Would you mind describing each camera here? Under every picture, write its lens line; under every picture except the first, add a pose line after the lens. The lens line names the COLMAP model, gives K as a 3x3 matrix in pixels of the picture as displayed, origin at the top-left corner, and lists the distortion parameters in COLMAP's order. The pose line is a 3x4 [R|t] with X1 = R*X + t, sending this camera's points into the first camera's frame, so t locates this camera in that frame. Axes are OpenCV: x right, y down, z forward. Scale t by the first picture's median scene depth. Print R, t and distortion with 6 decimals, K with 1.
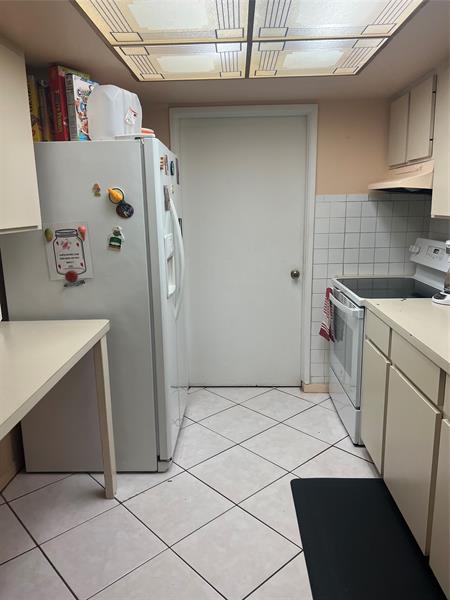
lens RADIAL K [[452.2, 0, 227.6], [0, 452.2, 303.9], [0, 0, 1]] dist [0.035655, -0.020724]
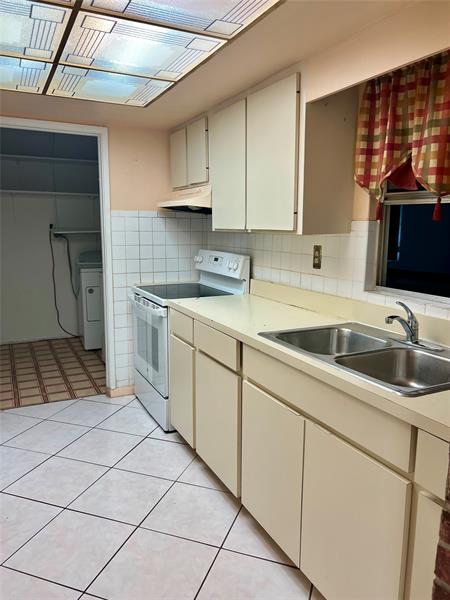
lens RADIAL K [[452.2, 0, 223.1], [0, 452.2, 297.8], [0, 0, 1]] dist [0.035655, -0.020724]
pose [[0.884712, -0.052121, 0.463214, -0.093732], [0.080135, 0.995941, -0.040990, 0.038896], [-0.459198, 0.073384, 0.885298, -0.071535]]
